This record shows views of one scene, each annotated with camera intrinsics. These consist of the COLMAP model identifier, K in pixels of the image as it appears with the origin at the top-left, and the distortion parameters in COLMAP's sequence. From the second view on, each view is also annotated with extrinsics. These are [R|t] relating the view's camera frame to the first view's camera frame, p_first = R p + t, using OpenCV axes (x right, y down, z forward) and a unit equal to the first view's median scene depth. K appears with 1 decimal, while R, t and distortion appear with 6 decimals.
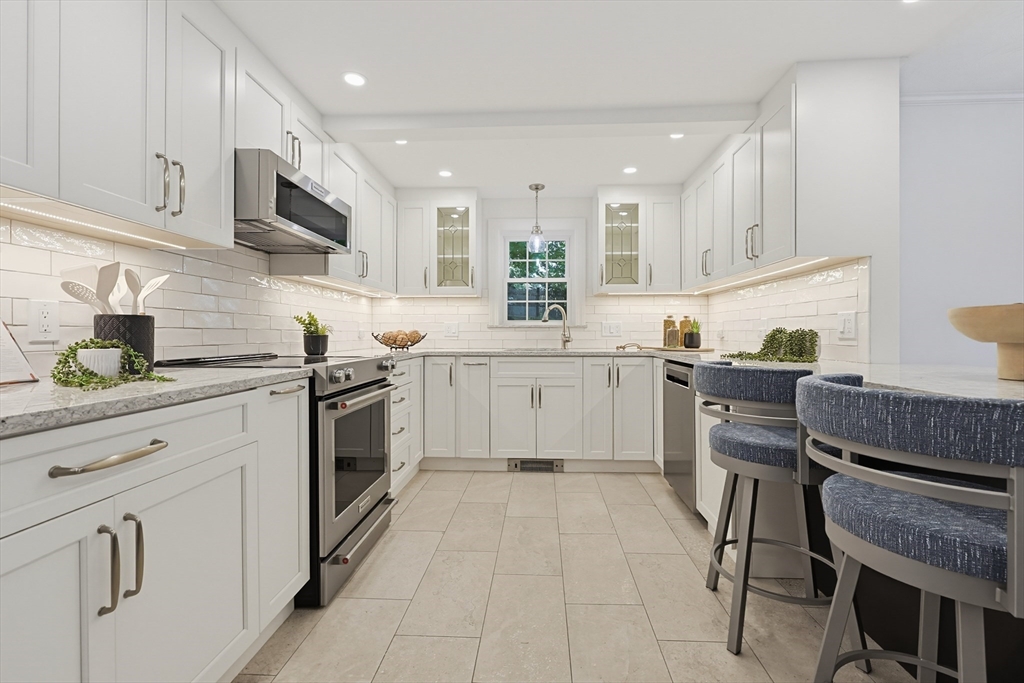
lens RADIAL K [[437.5, 0, 521.9], [0, 437.5, 329.4], [0, 0, 1]] dist [0.000004, -0.000273]
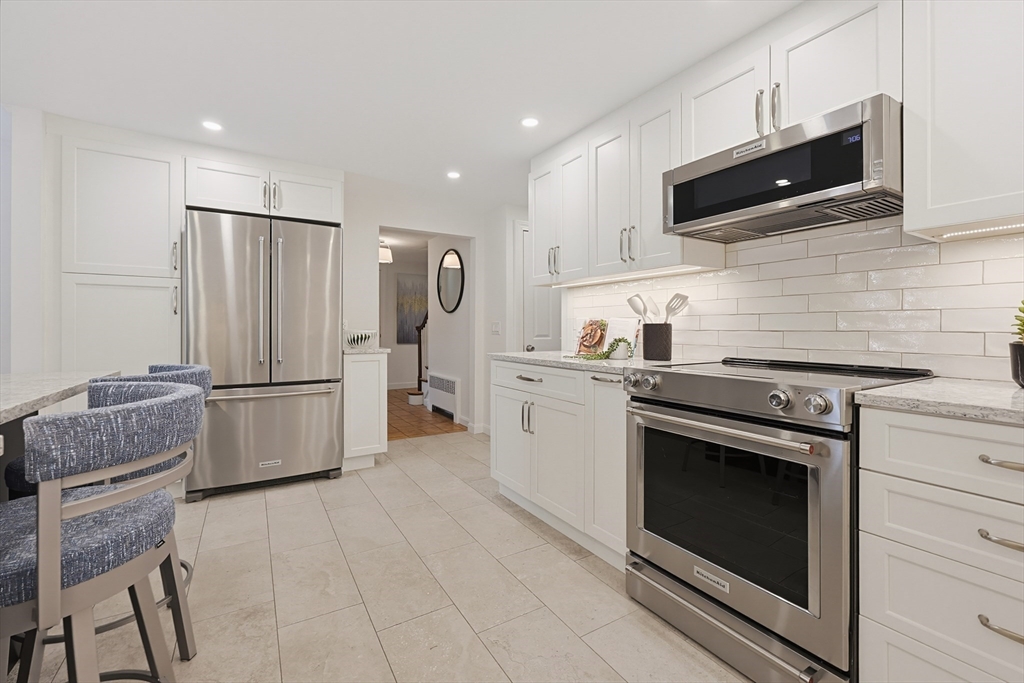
lens RADIAL K [[437.5, 0, 521.9], [0, 437.5, 329.4], [0, 0, 1]] dist [0.000004, -0.000273]
pose [[-0.818040, 0.001640, -0.575159, 0.342221], [0.003663, 0.999991, -0.002359, -0.006762], [0.575149, -0.004037, -0.818039, 1.597638]]
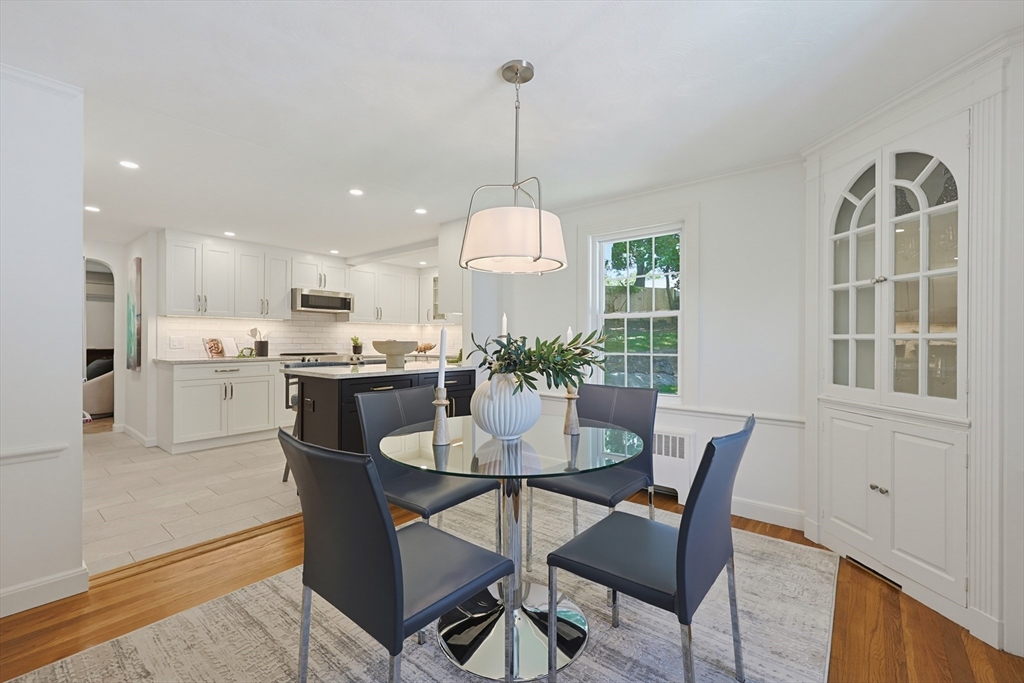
lens RADIAL K [[422.0, 0, 512.0], [0, 422.0, 341.5], [0, 0, 1]] dist [-0.000244, -0.000062]
pose [[0.797423, 0.002636, -0.603415, 2.383391], [0.006951, 0.999884, 0.013555, -0.051401], [0.603380, -0.015004, 0.797312, -0.482433]]
